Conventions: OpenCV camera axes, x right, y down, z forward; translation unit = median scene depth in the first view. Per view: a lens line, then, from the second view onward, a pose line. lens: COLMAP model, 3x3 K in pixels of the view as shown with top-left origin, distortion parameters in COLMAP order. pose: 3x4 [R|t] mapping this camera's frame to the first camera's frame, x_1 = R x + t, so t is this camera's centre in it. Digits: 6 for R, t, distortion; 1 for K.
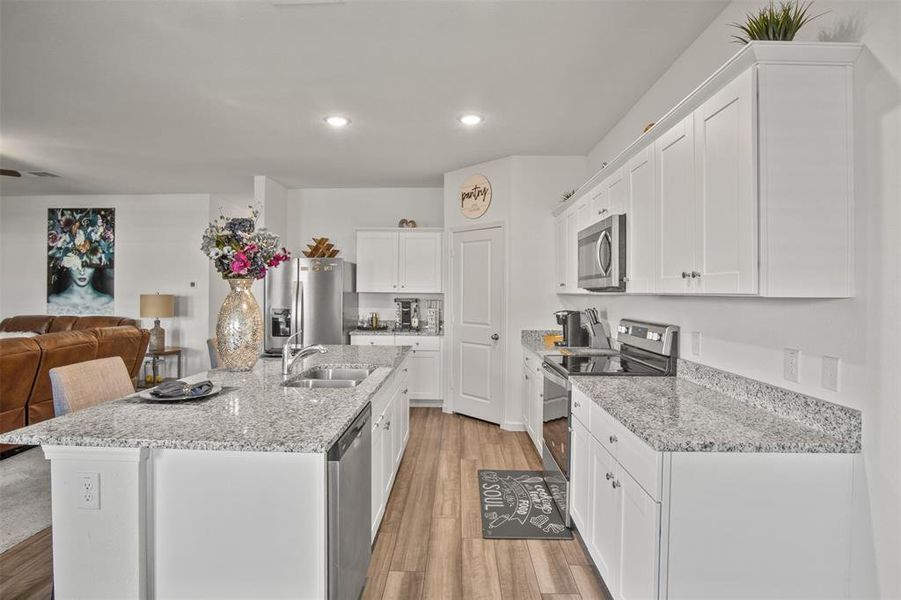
lens RADIAL K [[454.1, 0, 445.2], [0, 454.1, 300.3], [0, 0, 1]] dist [-0.012959, 0.000748]
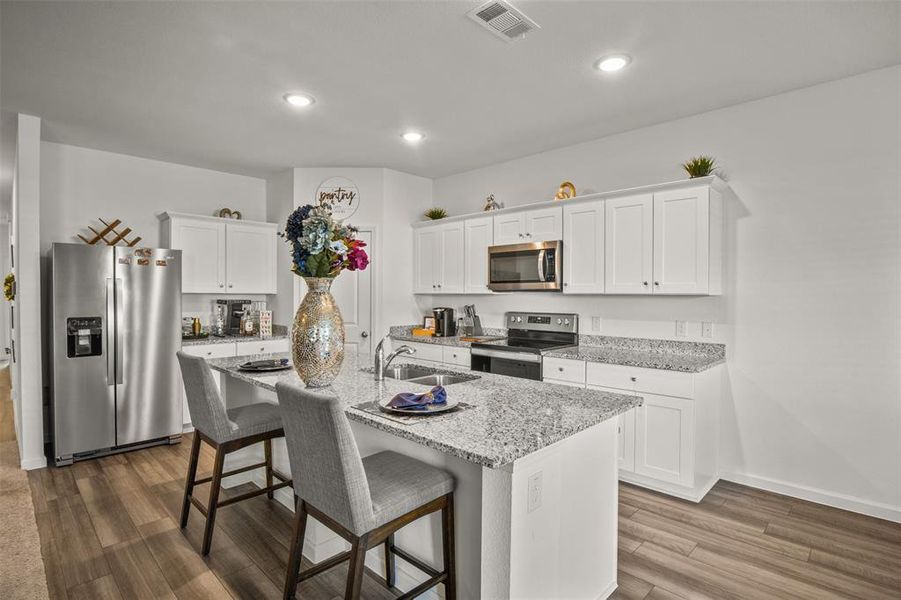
lens RADIAL K [[454.1, 0, 445.2], [0, 454.1, 300.3], [0, 0, 1]] dist [-0.012959, 0.000748]
pose [[0.694185, -0.014162, 0.719658, -0.514492], [0.013763, 0.999885, 0.006401, -0.003941], [-0.719666, 0.005461, 0.694299, 0.125331]]
